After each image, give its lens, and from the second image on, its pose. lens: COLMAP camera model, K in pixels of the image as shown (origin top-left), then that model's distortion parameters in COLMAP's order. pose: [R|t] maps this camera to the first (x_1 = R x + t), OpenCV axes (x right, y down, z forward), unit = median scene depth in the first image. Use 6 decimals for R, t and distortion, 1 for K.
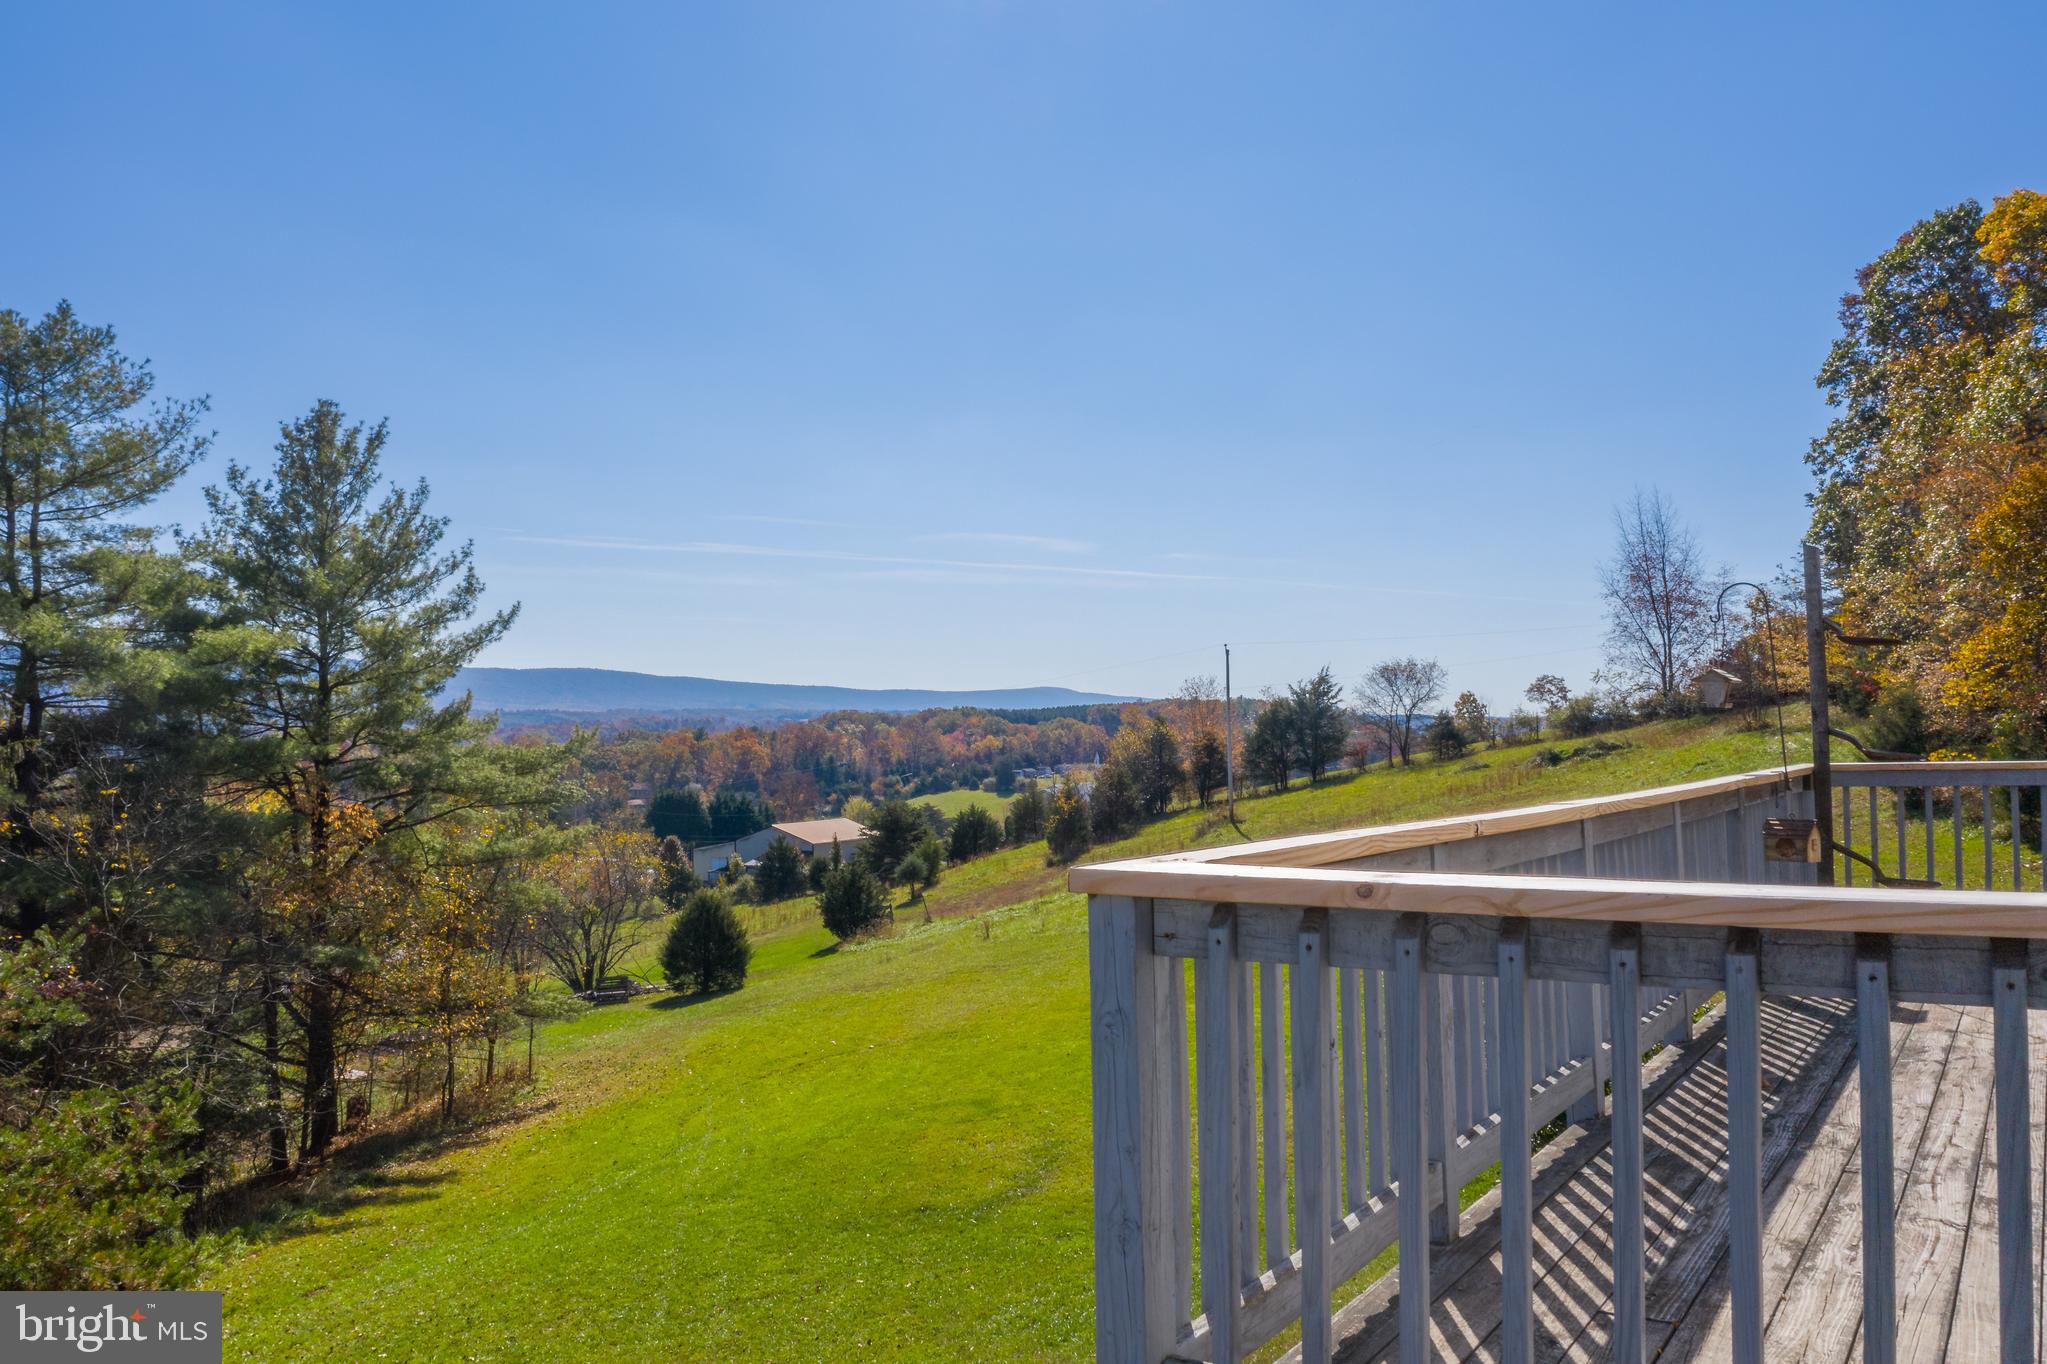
lens RADIAL K [[1624.1, 0, 1020.8], [0, 1624.1, 684.8], [0, 0, 1]] dist [-0.017372, 0.007830]
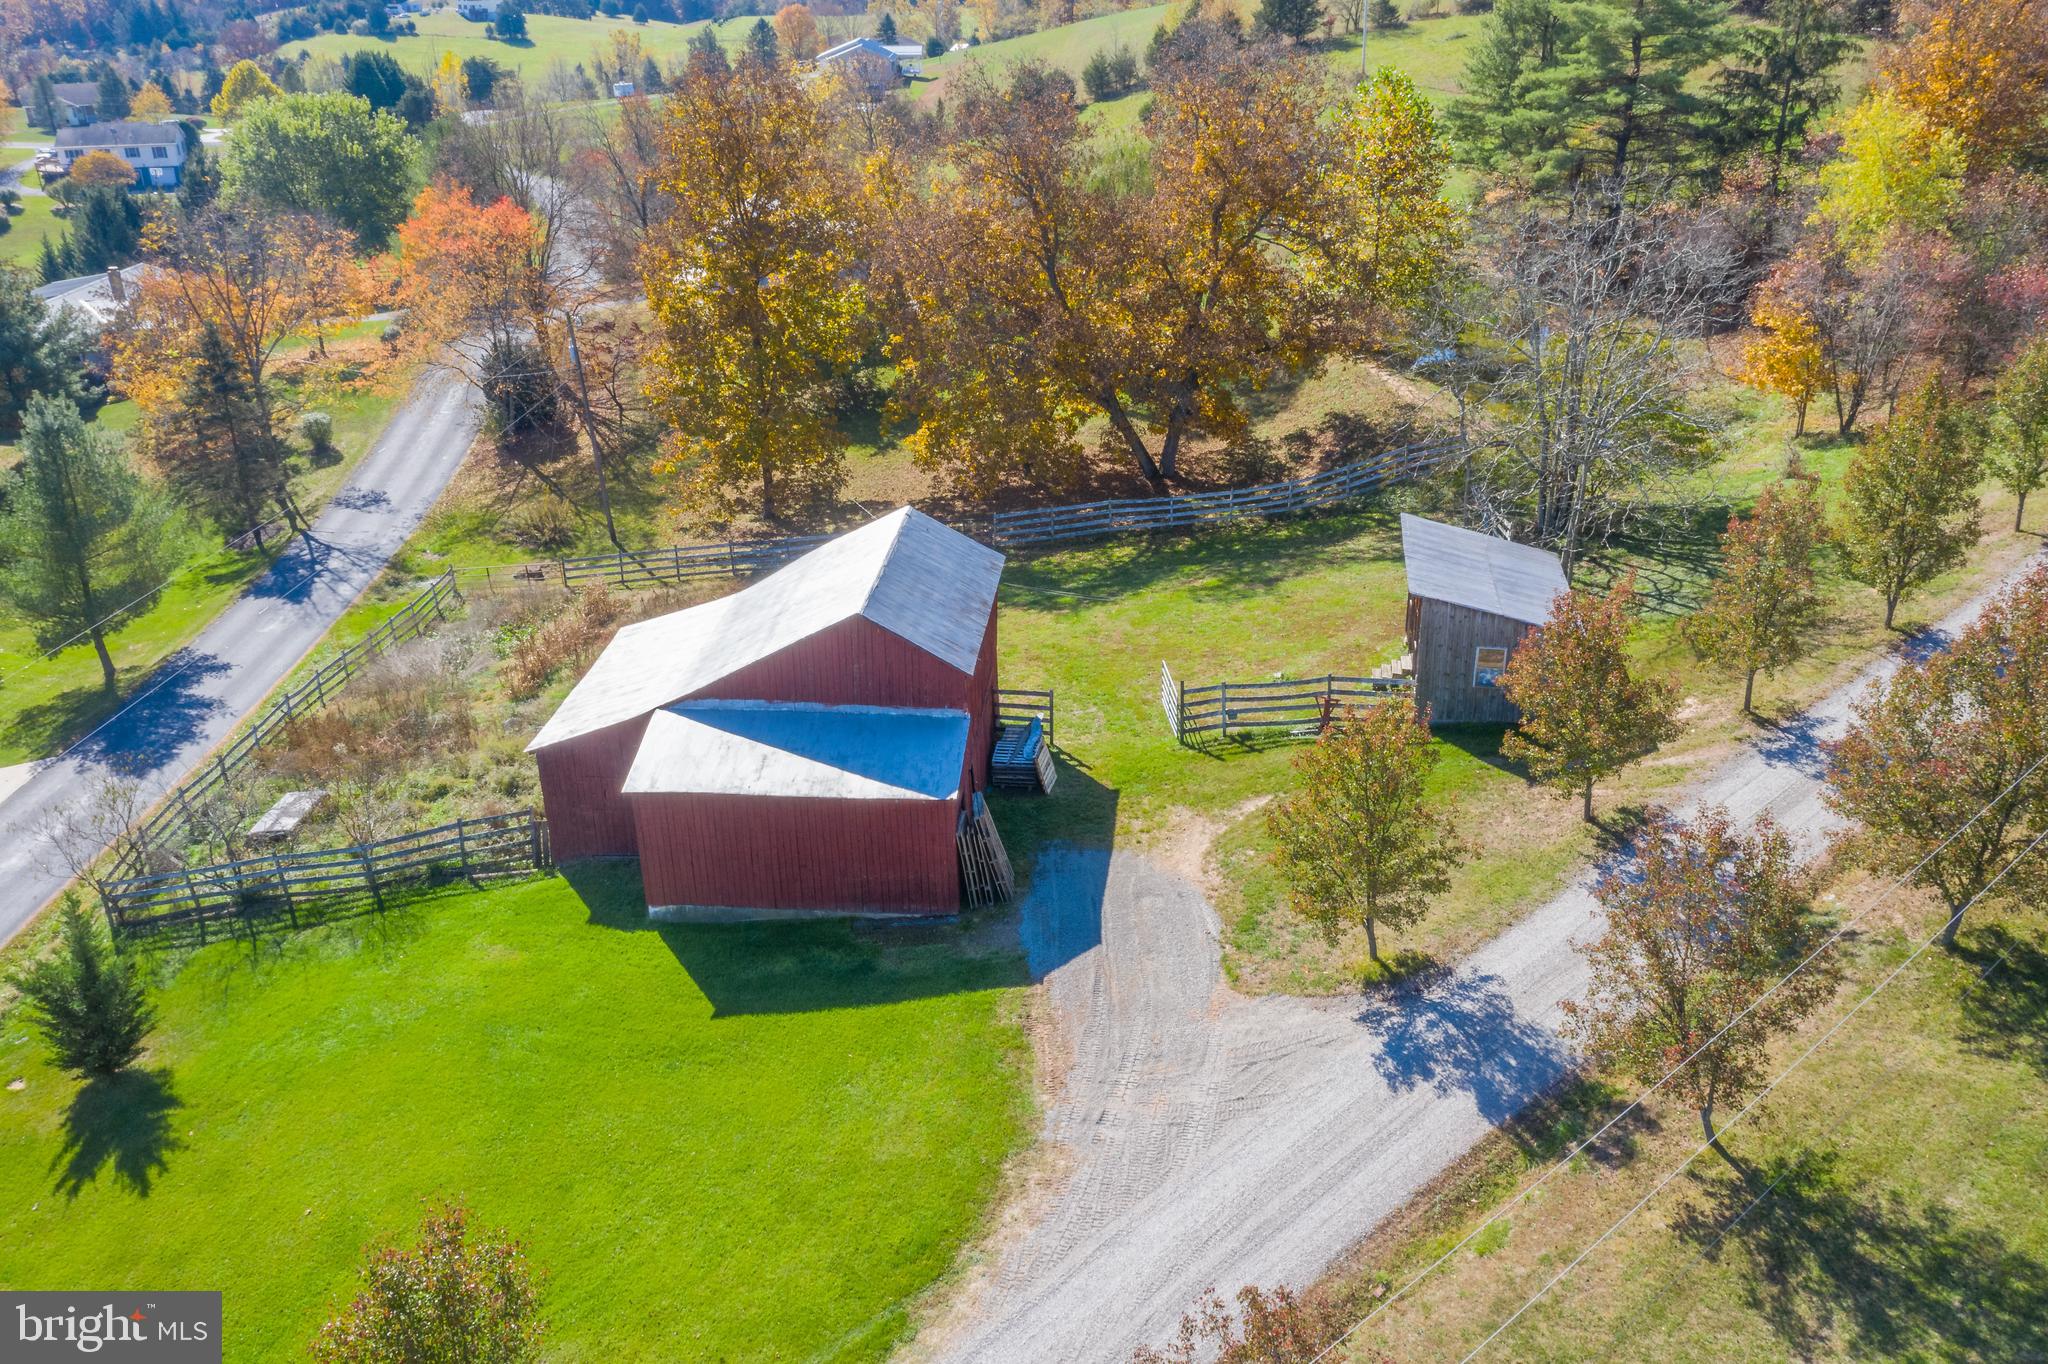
lens RADIAL K [[1624.9, 0, 1037.9], [0, 1624.9, 677.5], [0, 0, 1]] dist [-0.017372, 0.007830]
pose [[0.865301, -0.209798, 0.455236, -0.810177], [-0.012416, 0.898945, 0.437885, -0.063477], [-0.501099, -0.384554, 0.775253, -0.255033]]
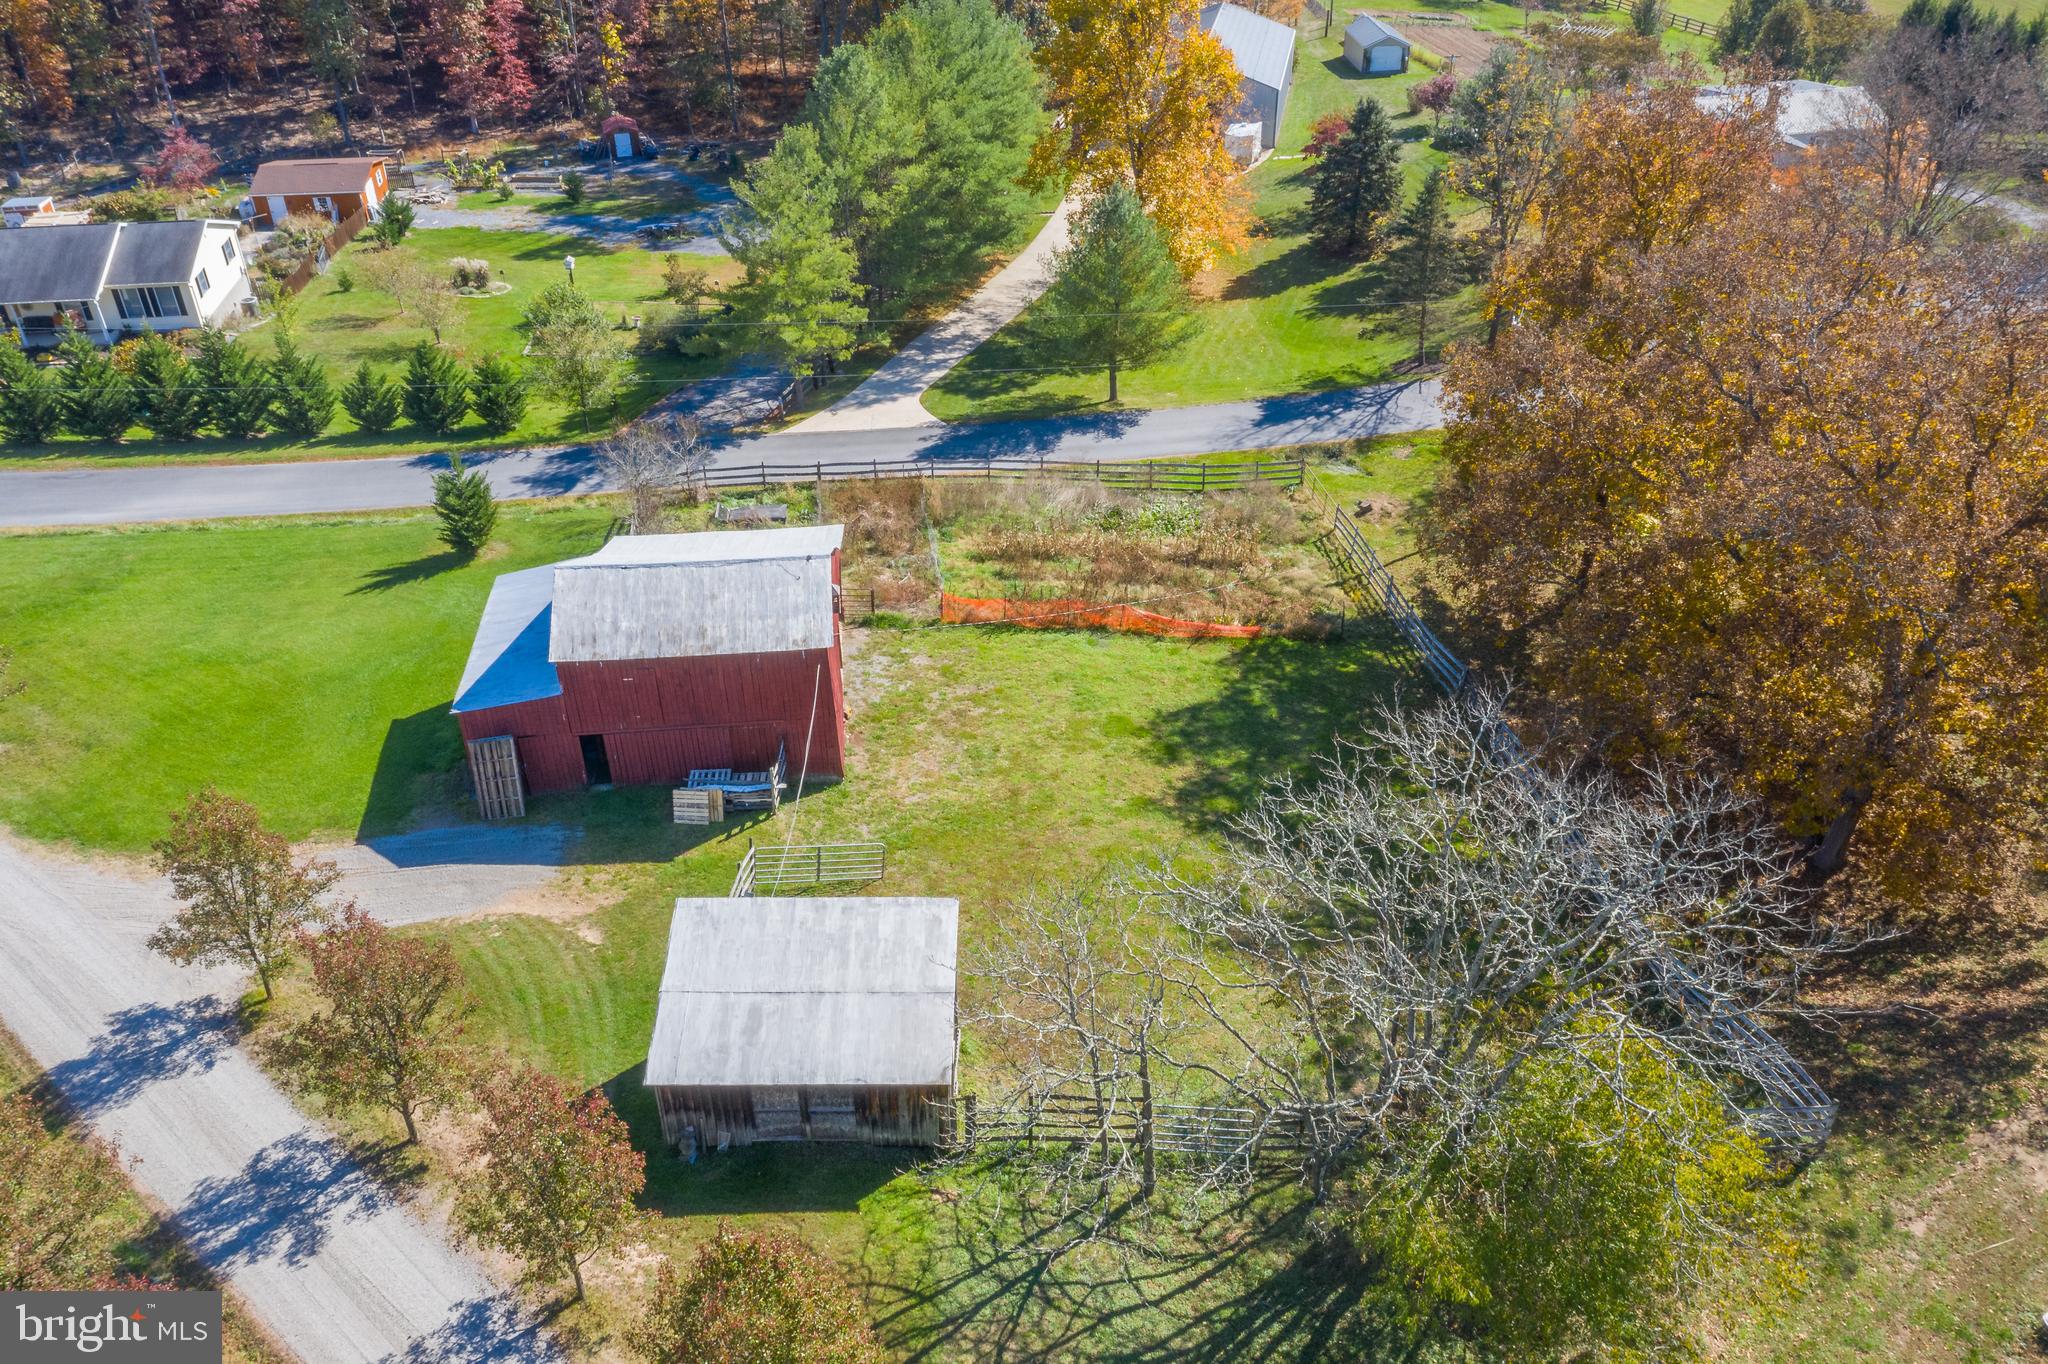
lens RADIAL K [[1624.9, 0, 1027.3], [0, 1624.9, 666.1], [0, 0, 1]] dist [-0.017372, 0.007830]
pose [[0.631648, 0.438637, -0.639232, -0.357891], [0.030544, 0.809824, 0.585878, -0.142858], [0.774653, -0.389593, 0.498126, -0.102361]]
